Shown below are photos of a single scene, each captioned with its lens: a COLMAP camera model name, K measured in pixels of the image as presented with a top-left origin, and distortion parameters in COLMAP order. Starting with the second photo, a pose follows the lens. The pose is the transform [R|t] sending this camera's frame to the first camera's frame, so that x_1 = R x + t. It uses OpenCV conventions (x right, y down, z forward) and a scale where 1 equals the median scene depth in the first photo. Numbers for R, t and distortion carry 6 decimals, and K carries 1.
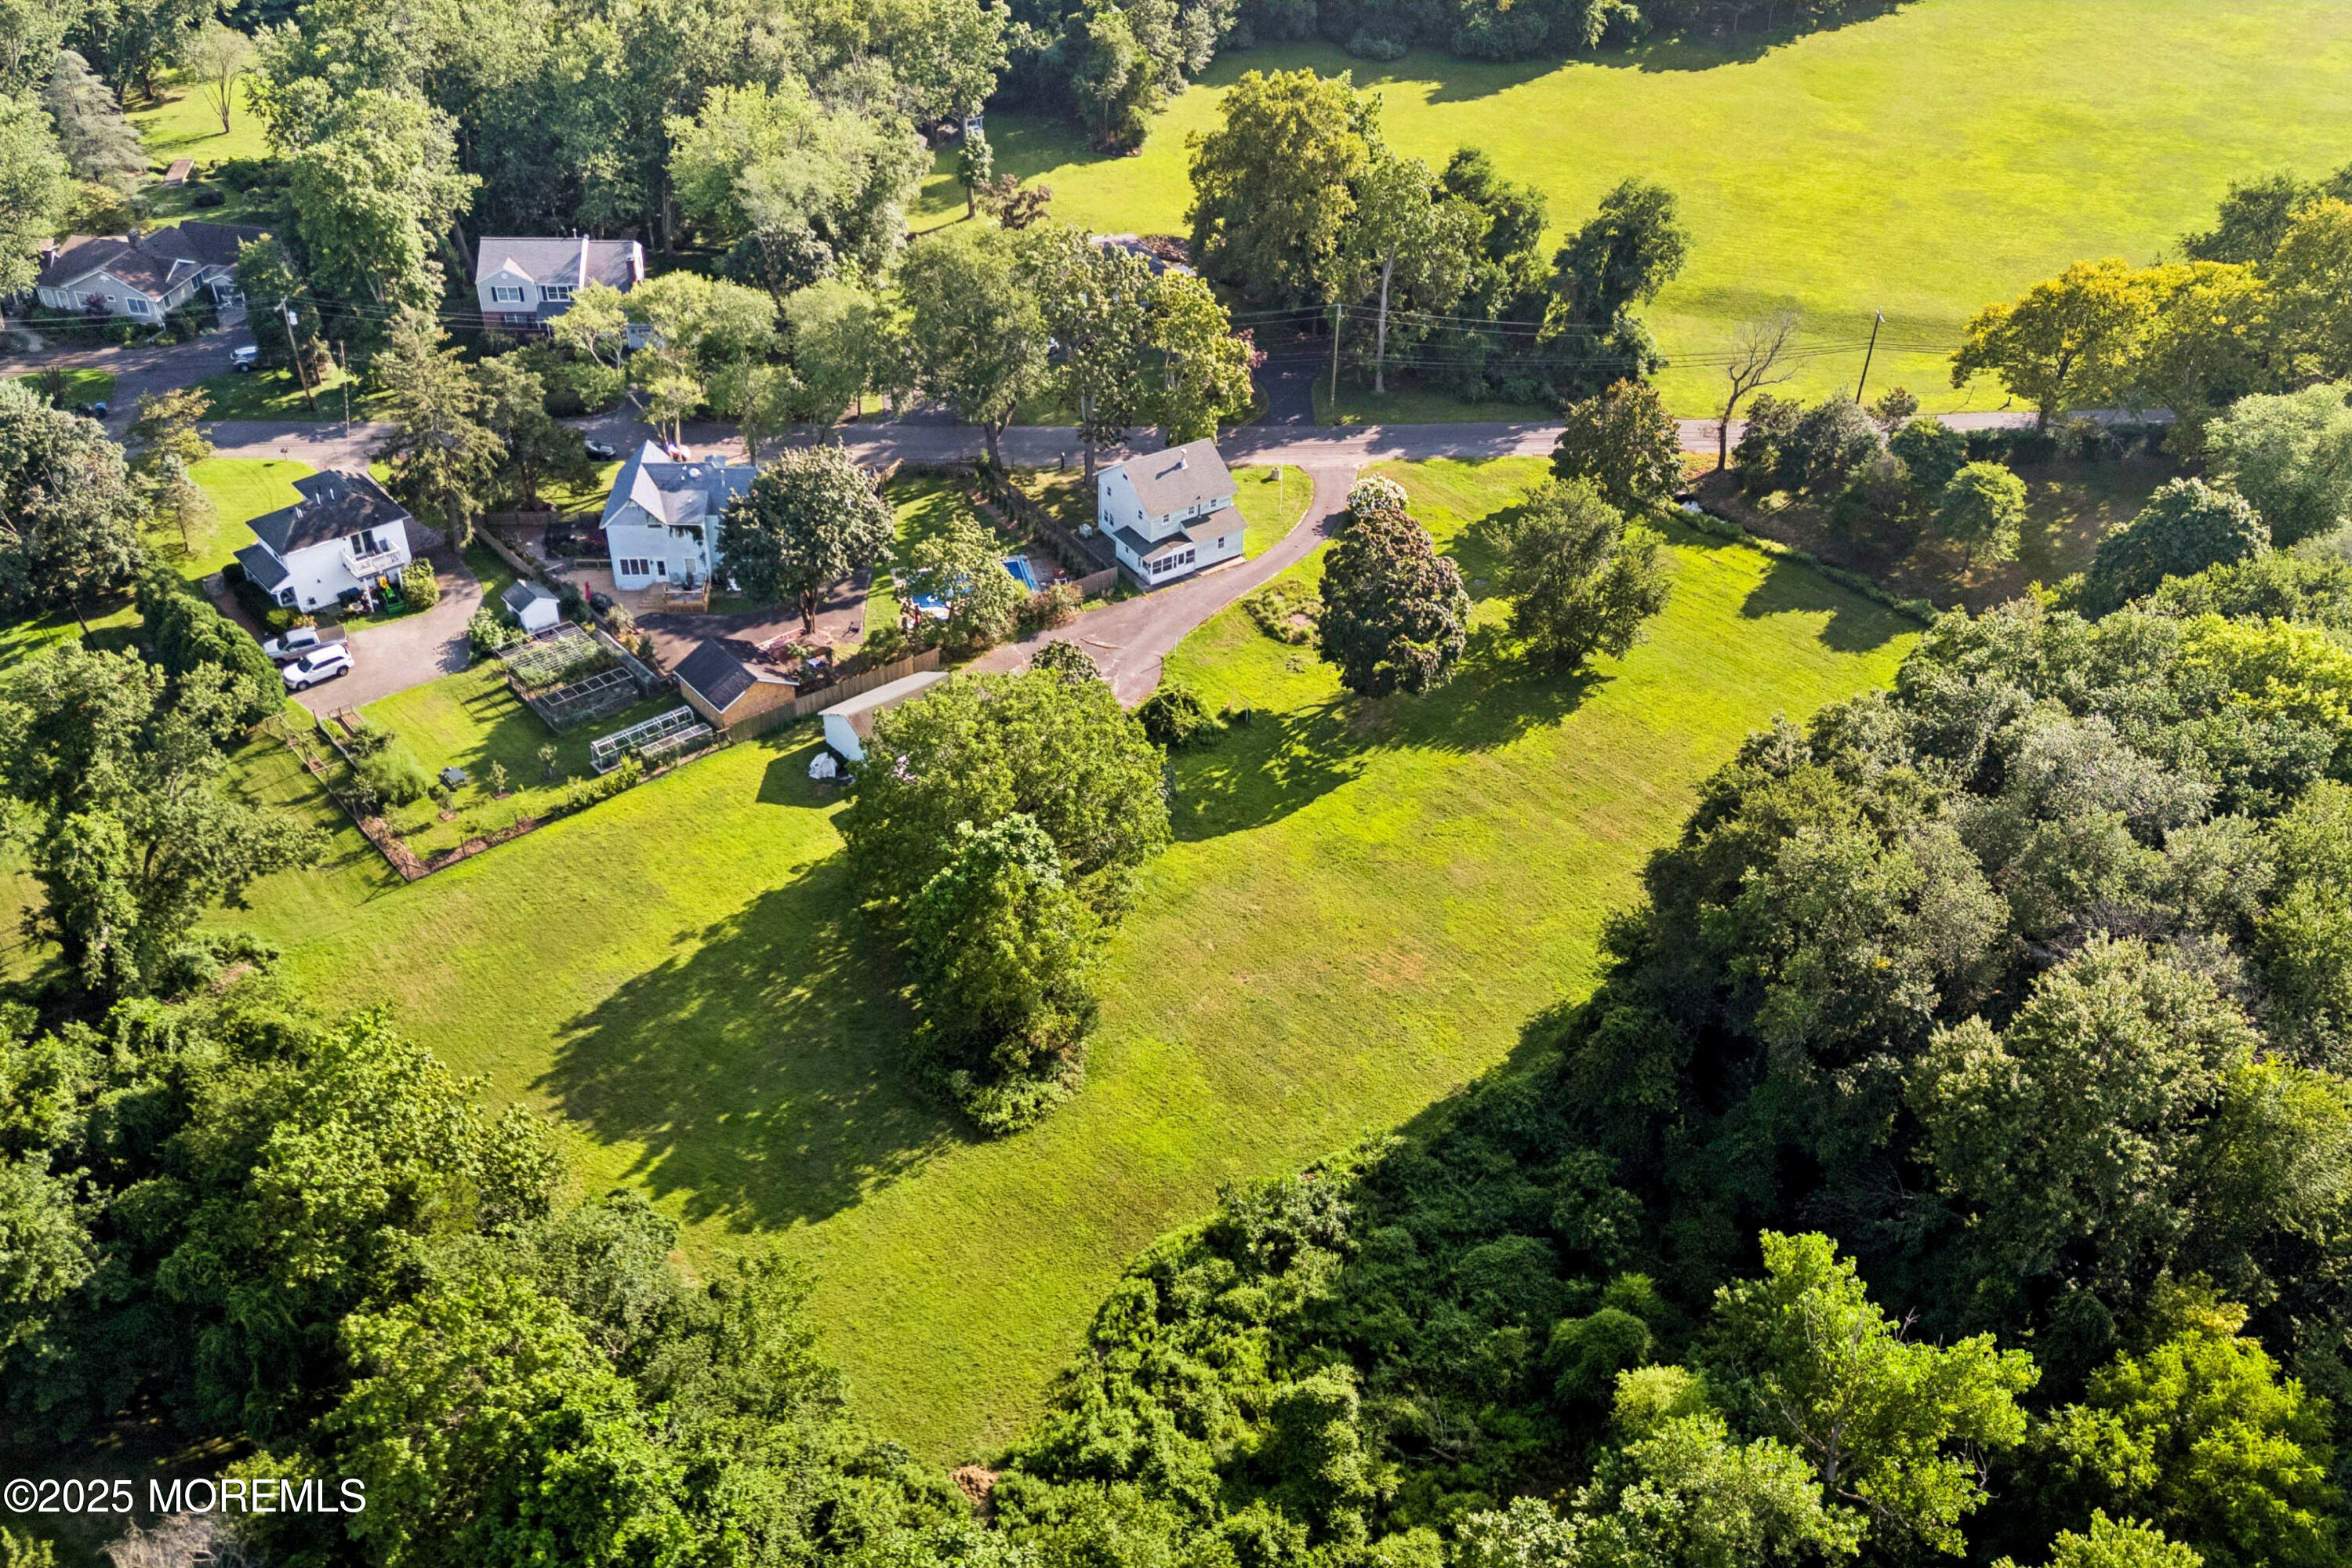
lens RADIAL K [[2018.6, 0, 1168.5], [0, 2018.6, 795.4], [0, 0, 1]] dist [0.092887, -0.096676]
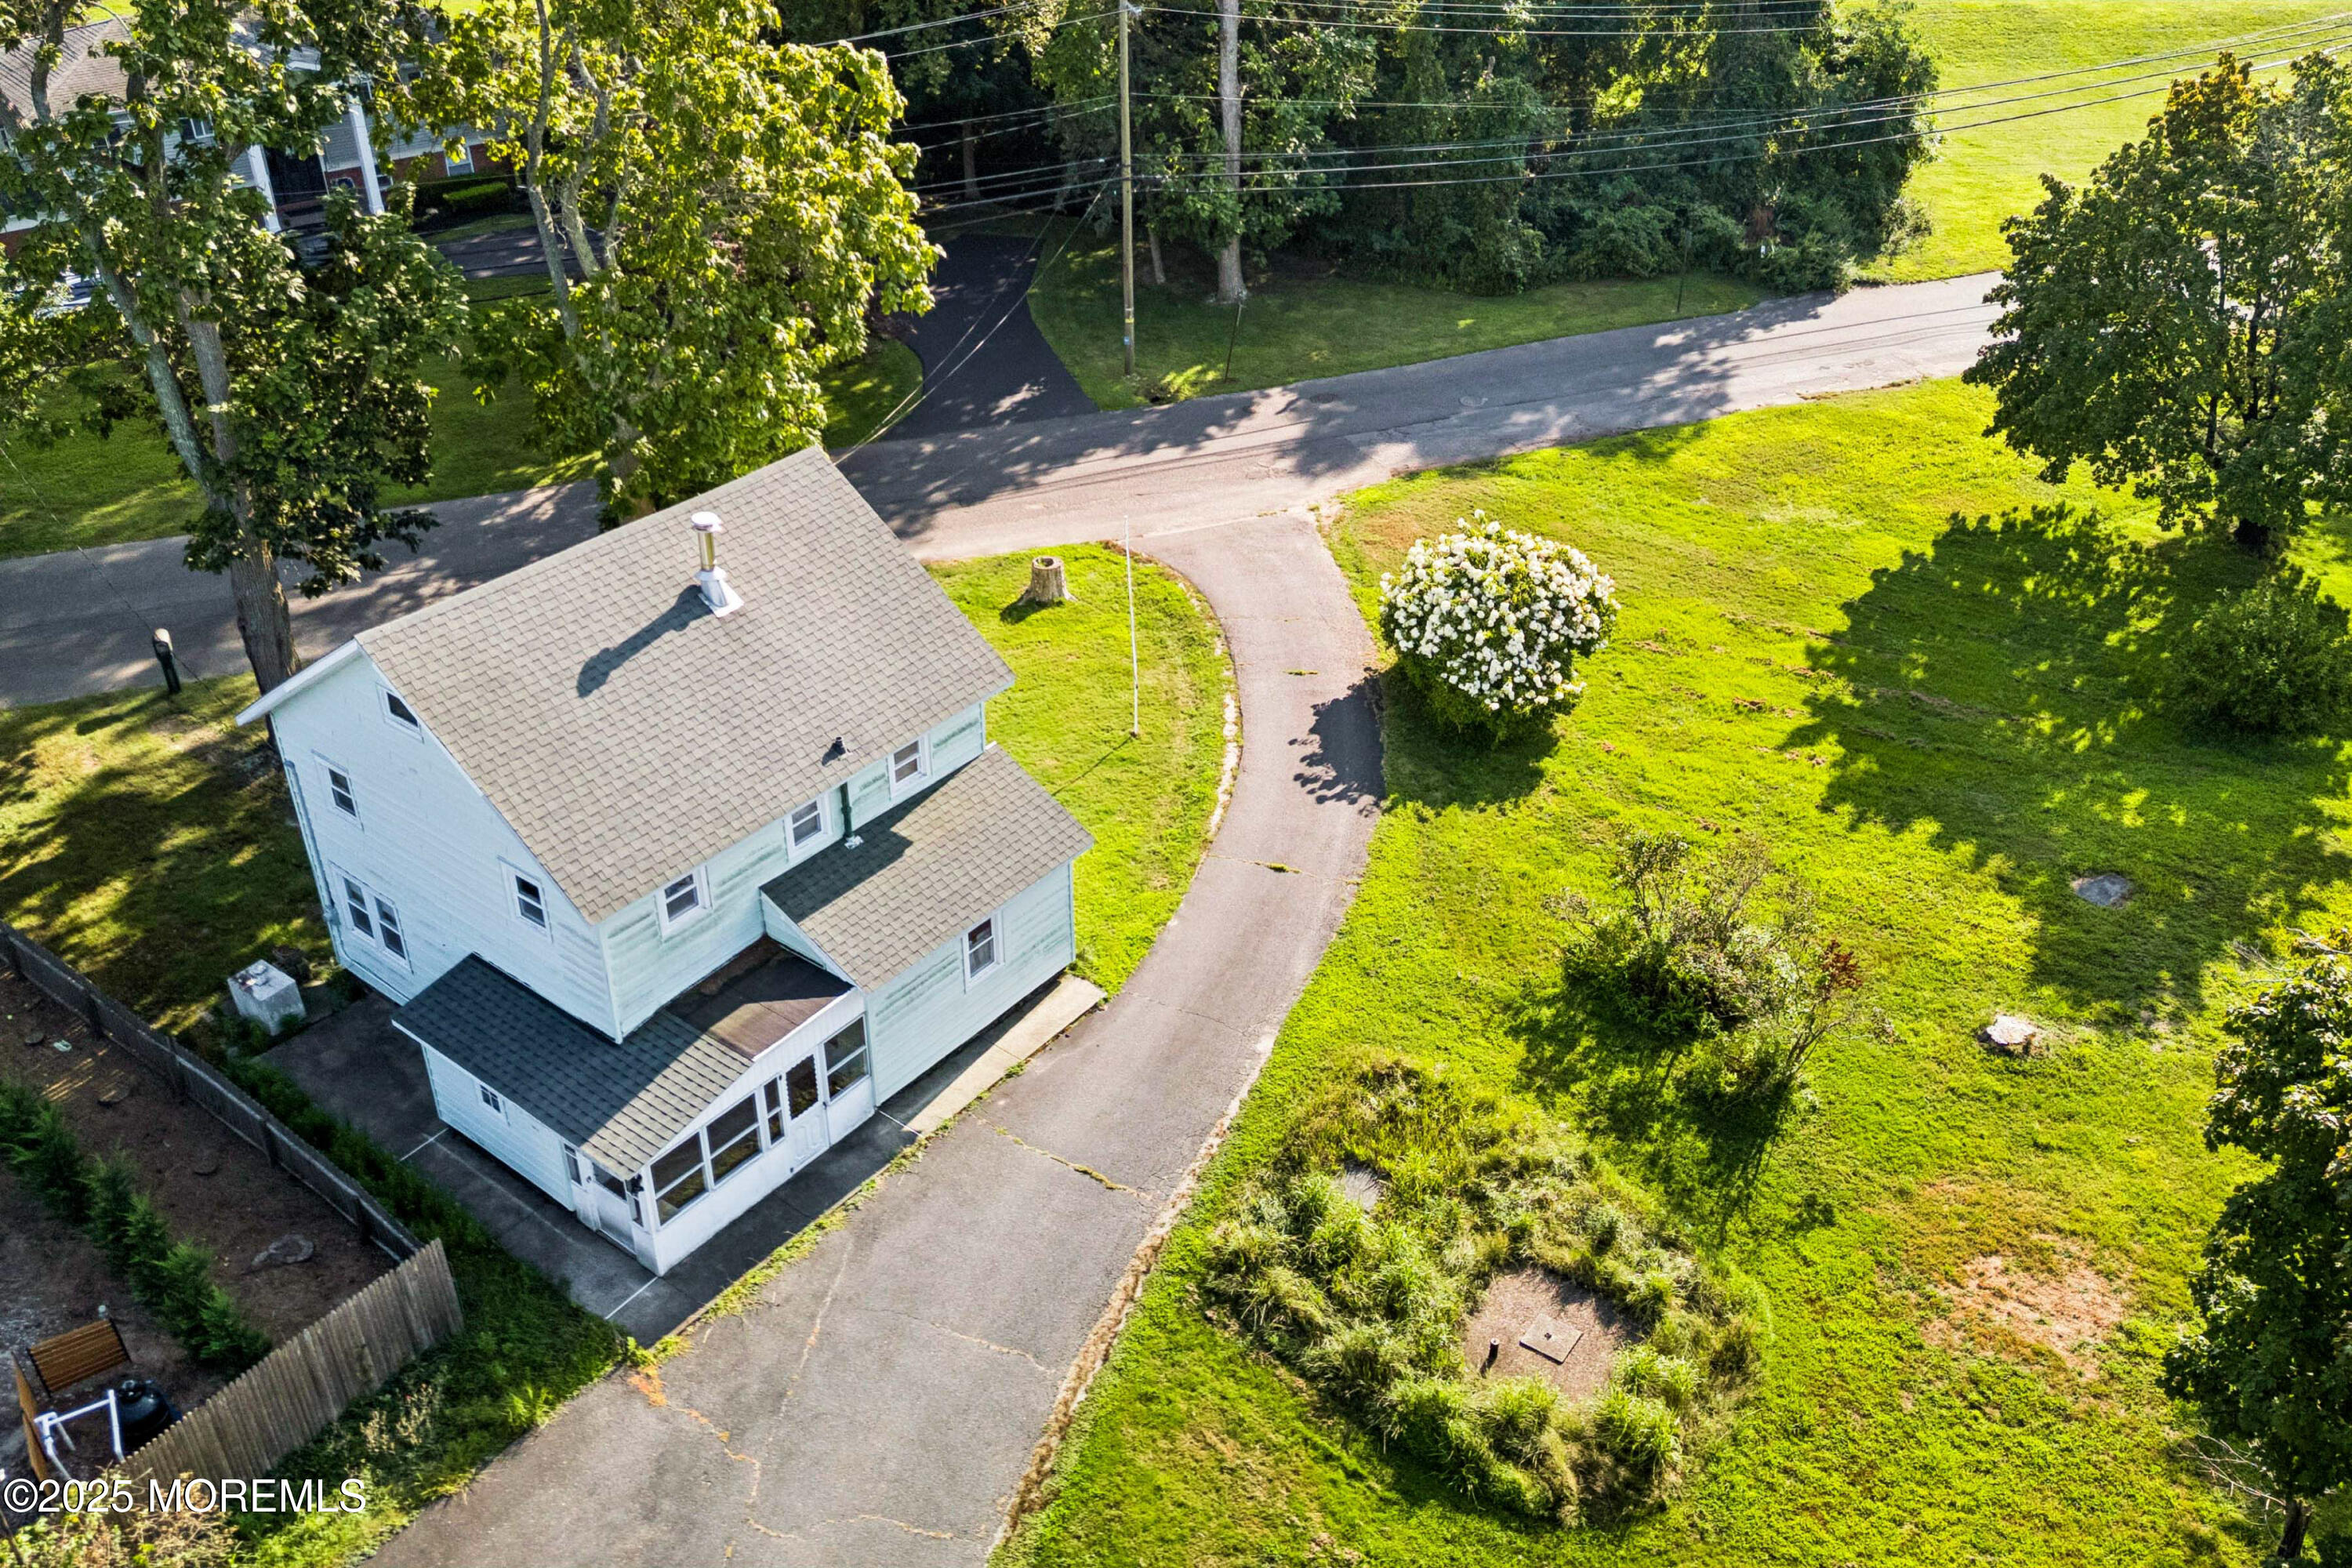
lens RADIAL K [[2018.6, 0, 1168.5], [0, 2018.6, 795.4], [0, 0, 1]] dist [0.092887, -0.096676]
pose [[0.951640, -0.179765, 0.249129, -0.003530], [0.192915, 0.980781, -0.029203, -0.134235], [-0.239091, 0.075851, 0.968030, 0.826060]]
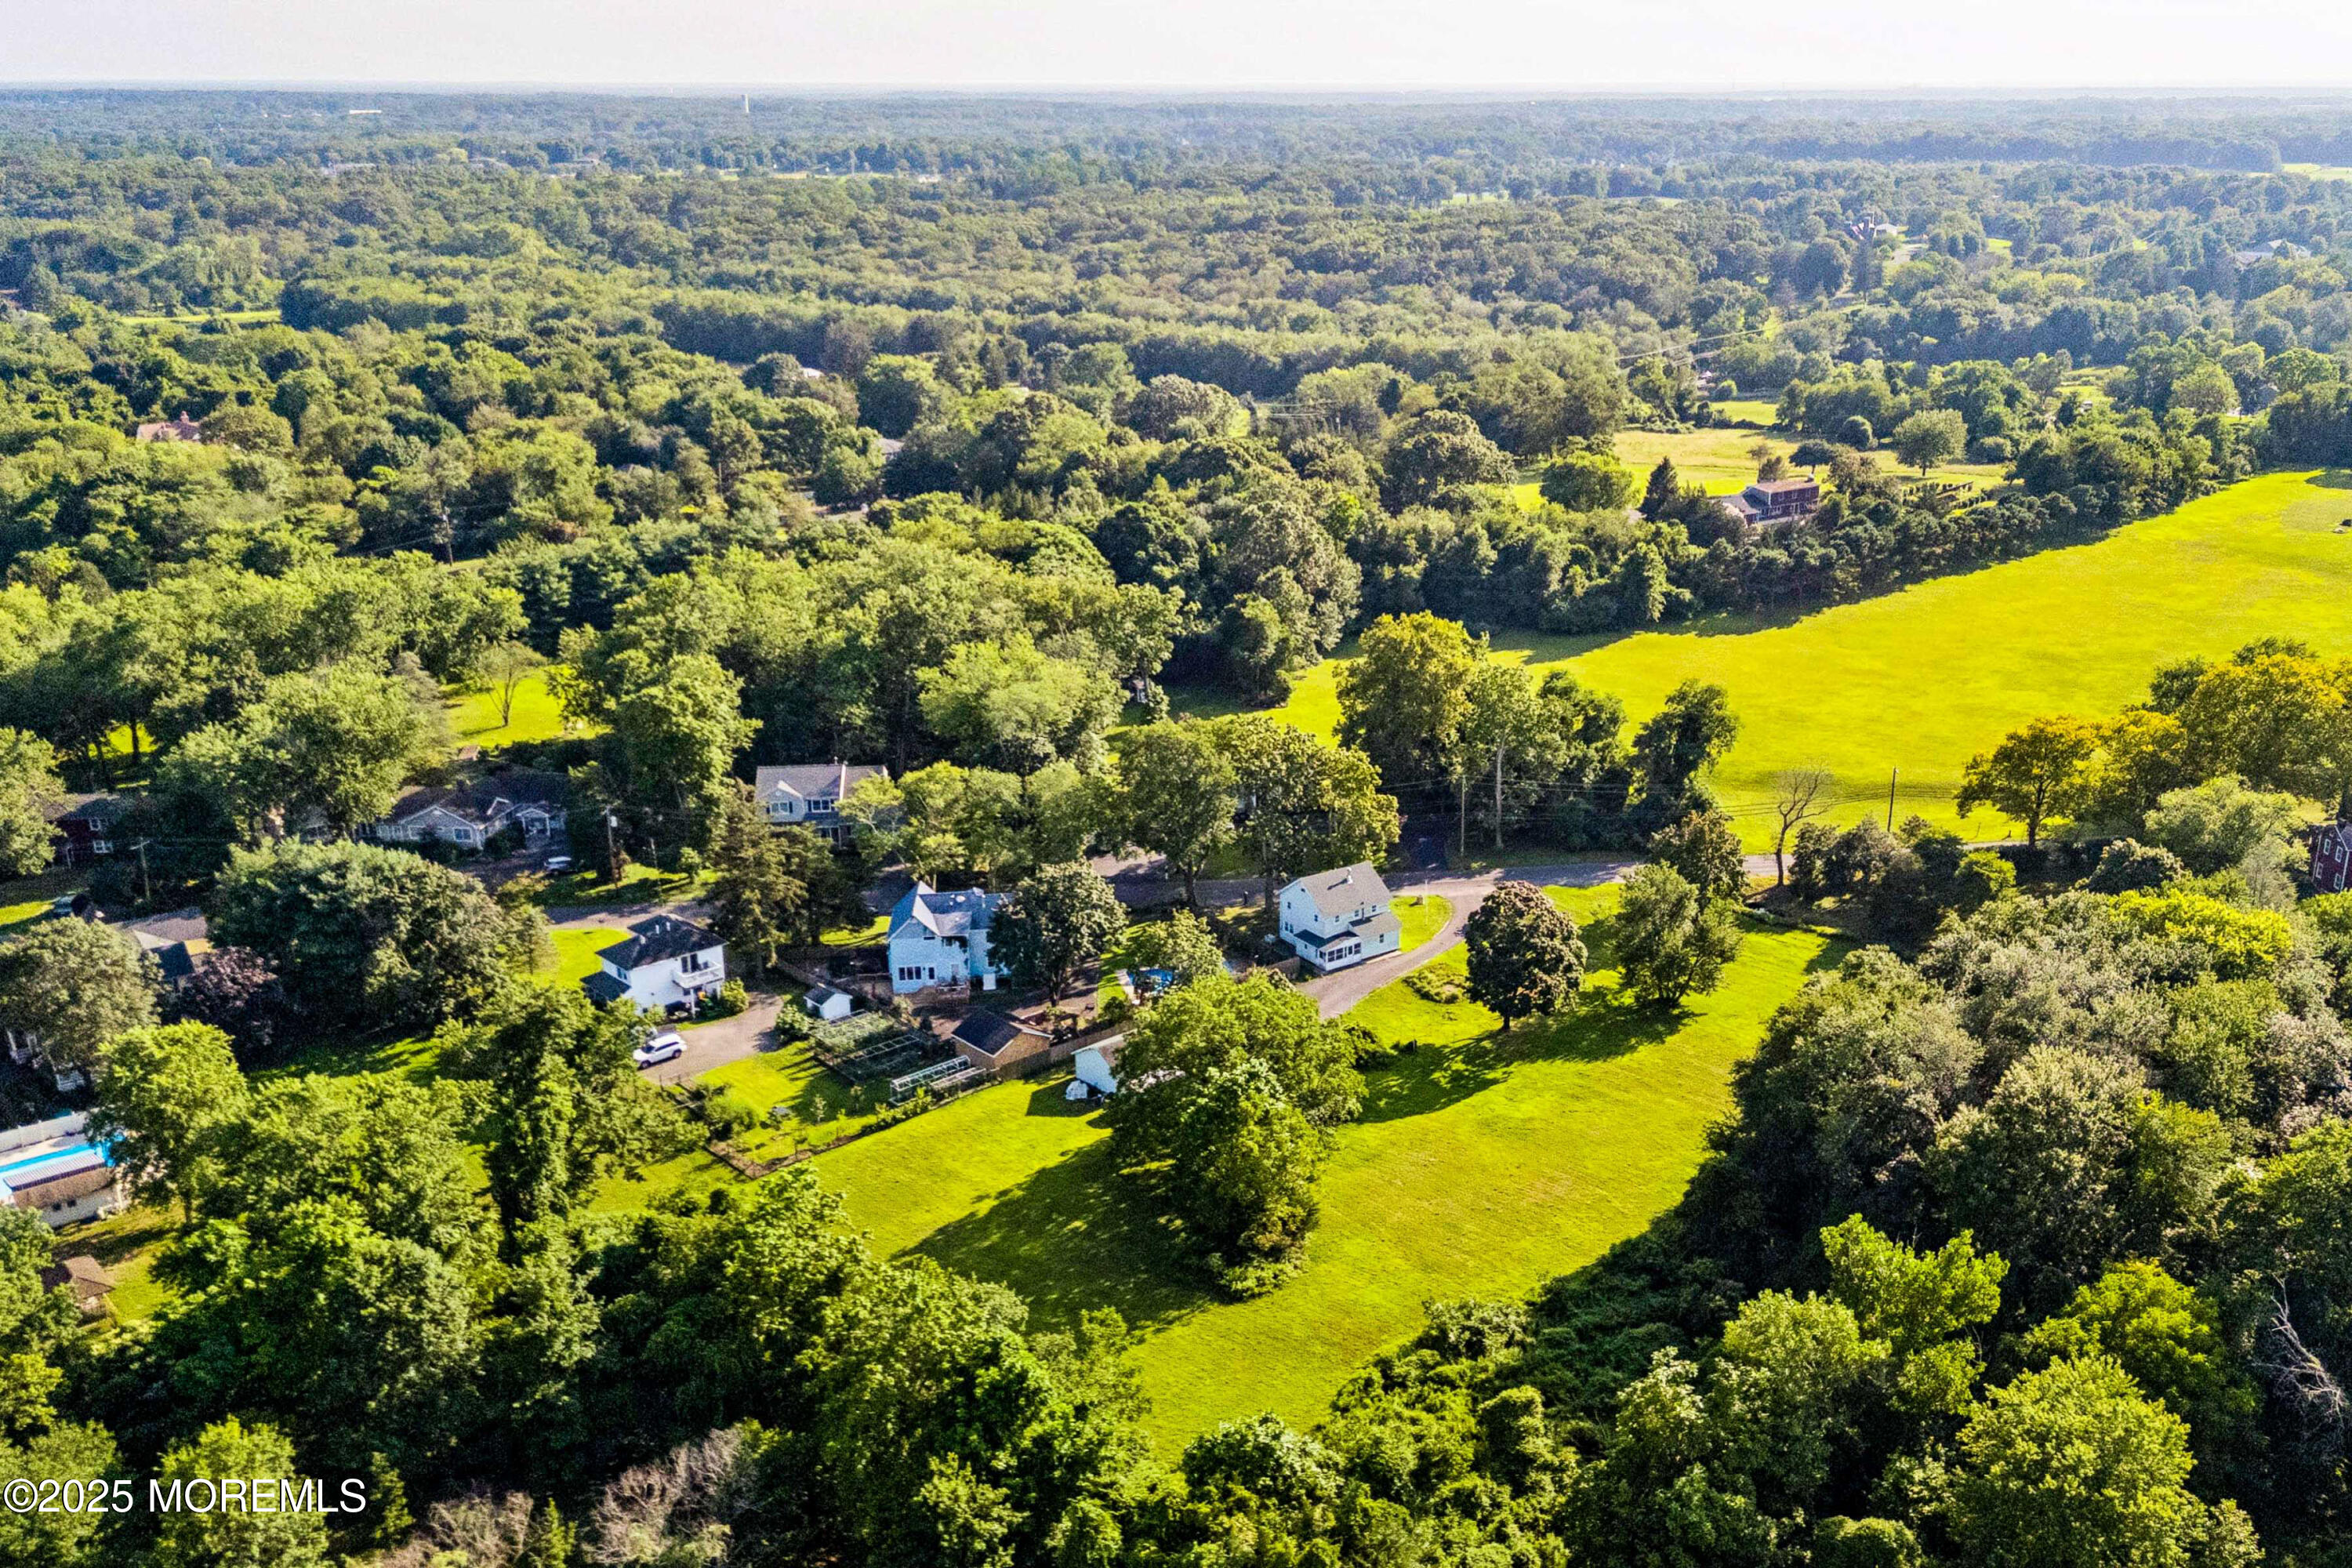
lens RADIAL K [[2087.2, 0, 1255.3], [0, 2087.2, 776.5], [0, 0, 1]] dist [0.226118, -0.557930]
pose [[0.999759, -0.021629, -0.003780, -0.046335], [0.019263, 0.946647, -0.321695, 0.199548], [0.010537, 0.321545, 0.946836, -0.263253]]
